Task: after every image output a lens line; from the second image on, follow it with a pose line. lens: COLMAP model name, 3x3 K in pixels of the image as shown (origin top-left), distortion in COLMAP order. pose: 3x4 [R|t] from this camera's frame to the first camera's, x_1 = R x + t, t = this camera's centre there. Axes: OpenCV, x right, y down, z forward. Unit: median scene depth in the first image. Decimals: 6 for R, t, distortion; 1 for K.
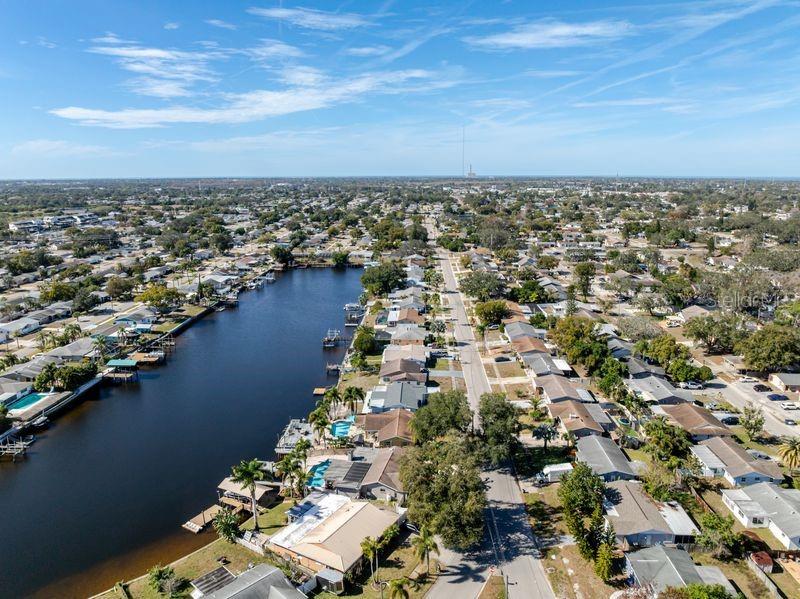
lens RADIAL K [[569.2, 0, 393.9], [0, 569.2, 298.7], [0, 0, 1]] dist [-0.048908, 0.009500]
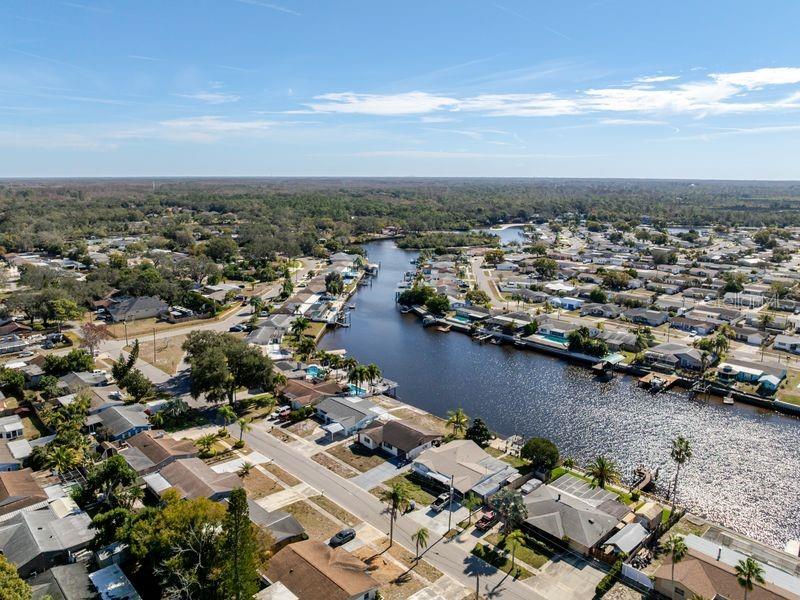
lens RADIAL K [[569.2, 0, 393.9], [0, 569.2, 299.2], [0, 0, 1]] dist [-0.048908, 0.009500]
pose [[-0.691083, 0.152488, -0.706506, 0.821987], [-0.158665, 0.921641, 0.354123, -0.472381], [0.705145, 0.356827, -0.612736, 2.176859]]
